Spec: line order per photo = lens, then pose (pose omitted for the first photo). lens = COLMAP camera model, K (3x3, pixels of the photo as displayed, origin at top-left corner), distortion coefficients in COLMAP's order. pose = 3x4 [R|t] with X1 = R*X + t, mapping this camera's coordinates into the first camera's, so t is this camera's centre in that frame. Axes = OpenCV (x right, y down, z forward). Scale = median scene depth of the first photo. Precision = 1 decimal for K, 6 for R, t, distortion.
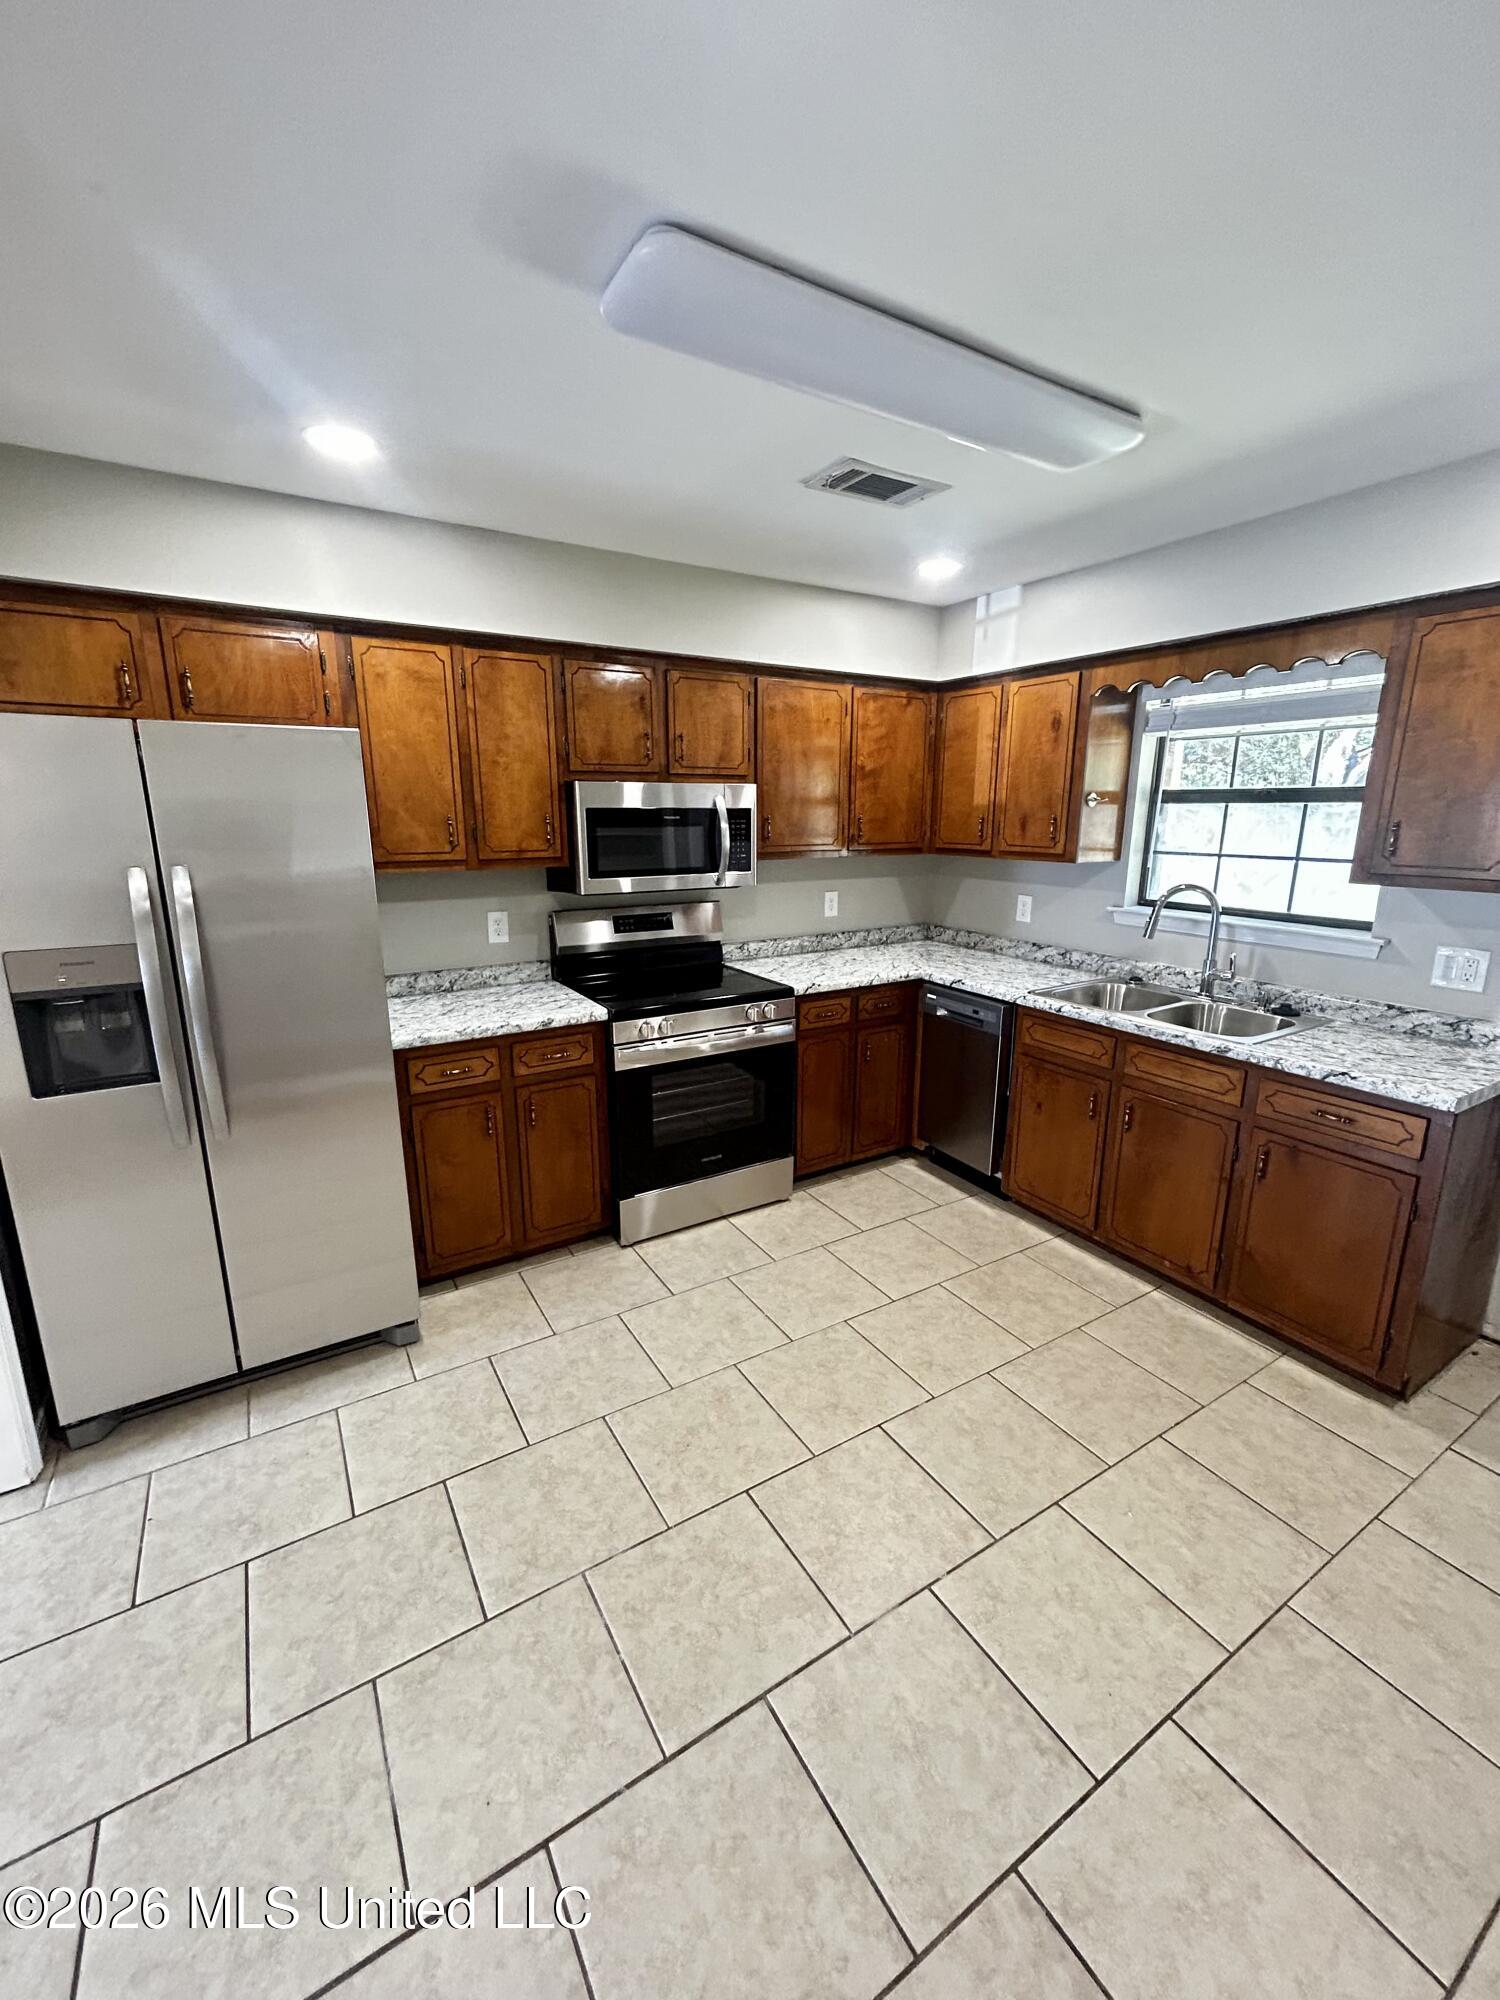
lens RADIAL K [[801.9, 0, 750.0], [0, 801.9, 1000.0], [0, 0, 1]] dist [-0.000360, -0.000001]
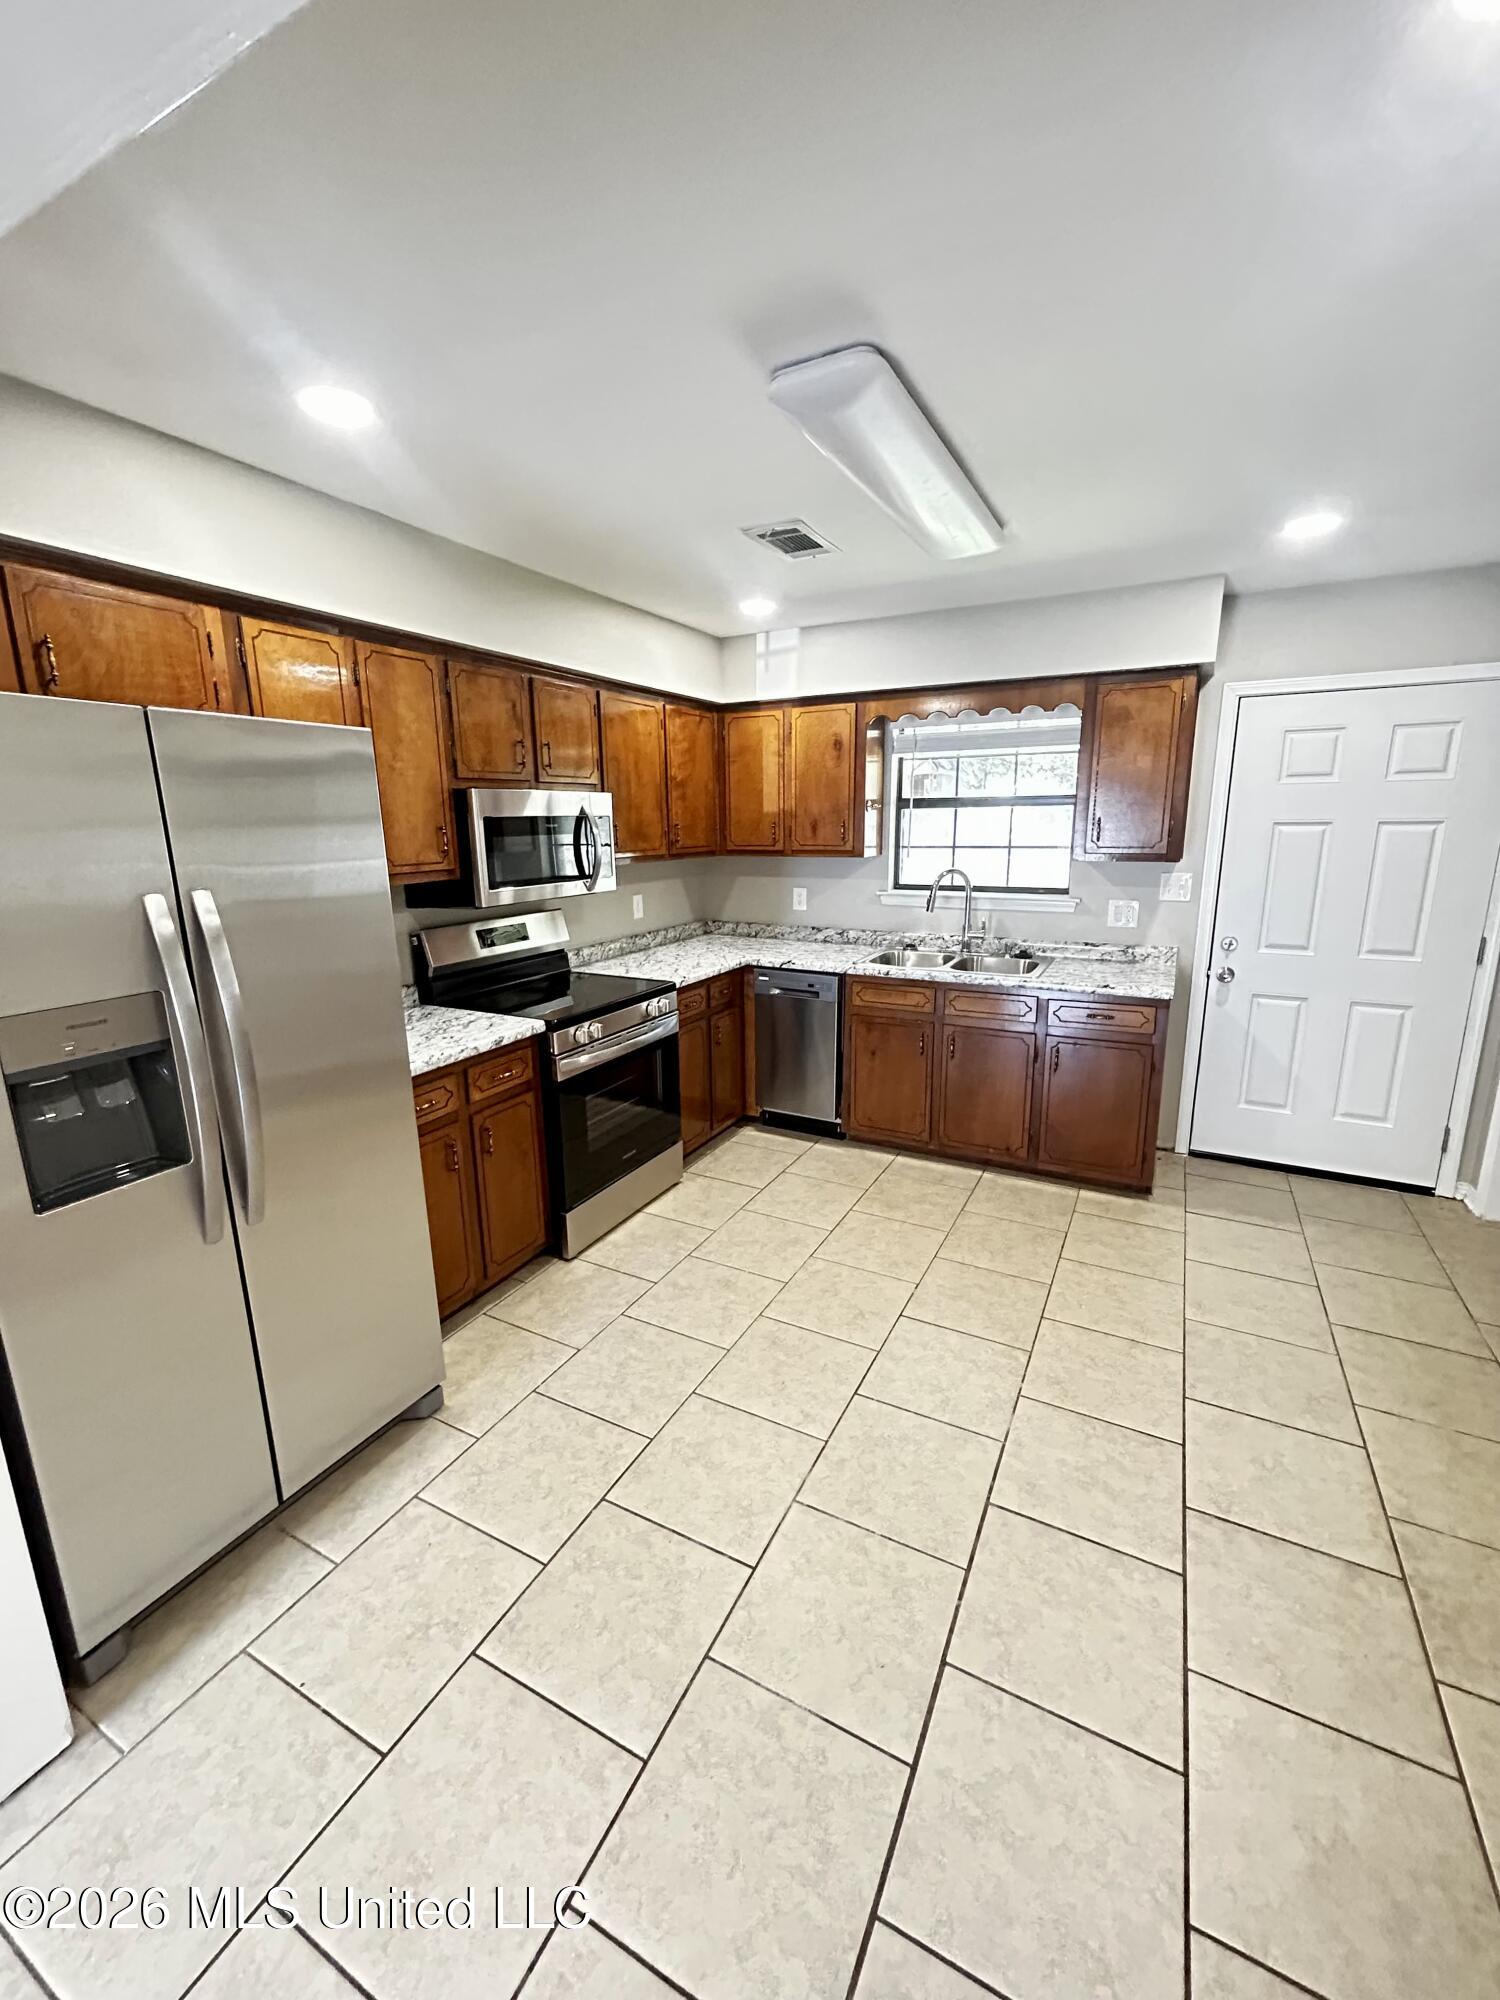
lens RADIAL K [[801.9, 0, 750.0], [0, 801.9, 1000.0], [0, 0, 1]] dist [-0.000360, -0.000001]
pose [[0.860557, -0.124368, 0.493937, -0.404332], [0.130948, 0.991158, 0.021418, -0.001195], [-0.492233, 0.046249, 0.869234, 0.018968]]
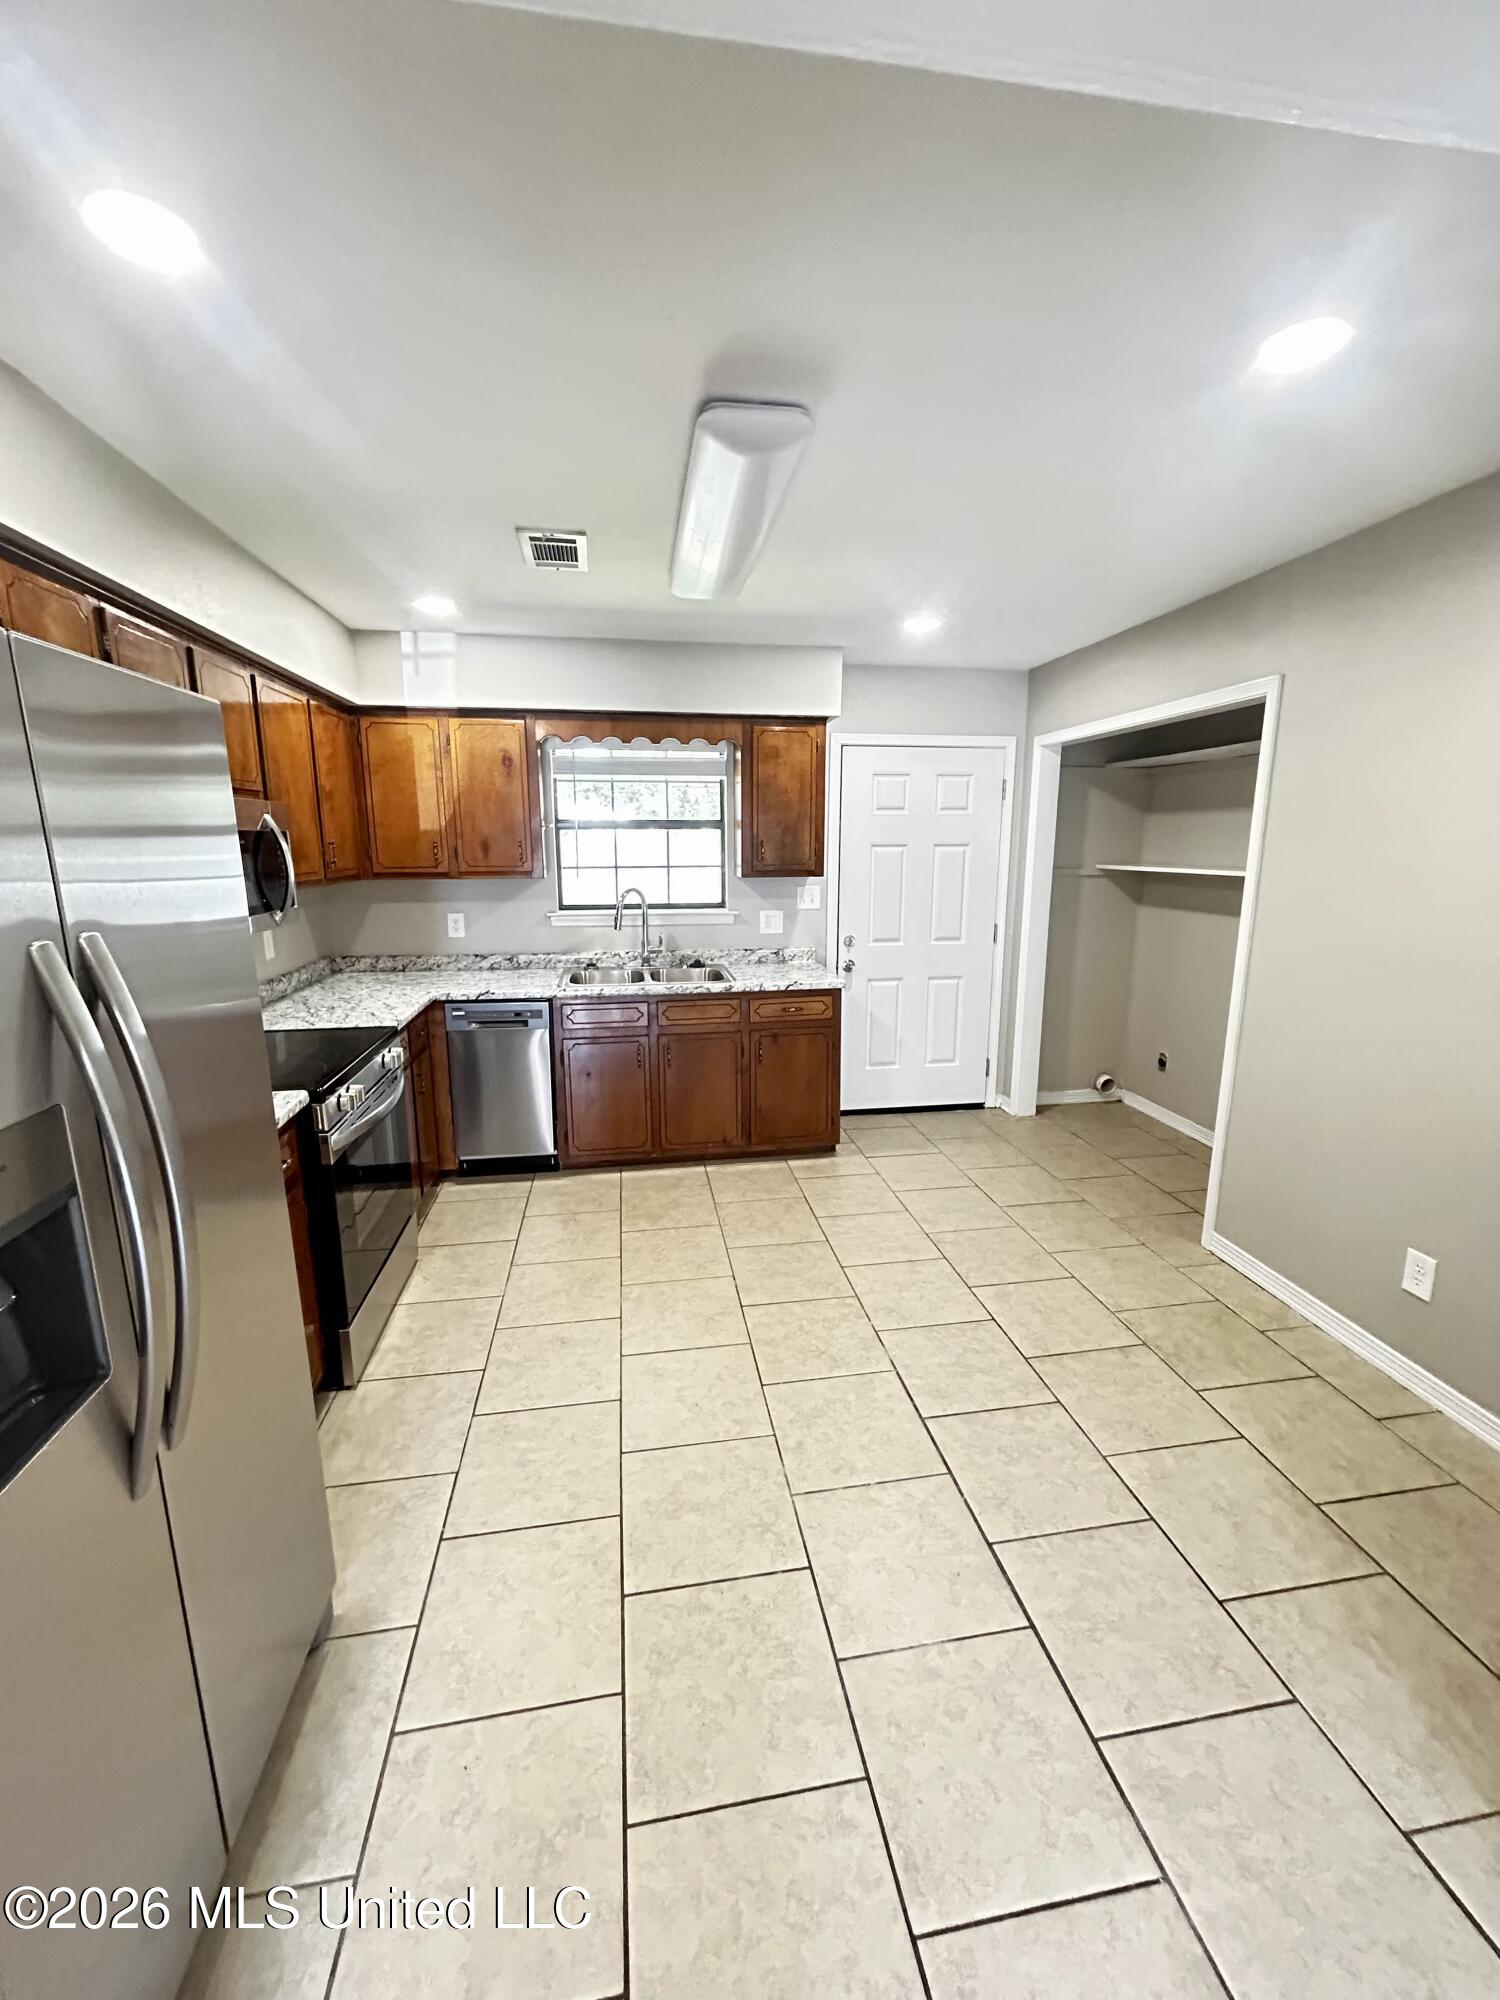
lens RADIAL K [[801.9, 0, 750.0], [0, 801.9, 1000.0], [0, 0, 1]] dist [-0.000360, -0.000001]
pose [[0.380756, -0.184145, 0.906154, -0.633984], [0.215955, 0.970578, 0.106495, -0.056547], [-0.899104, 0.155140, 0.409321, 0.267038]]
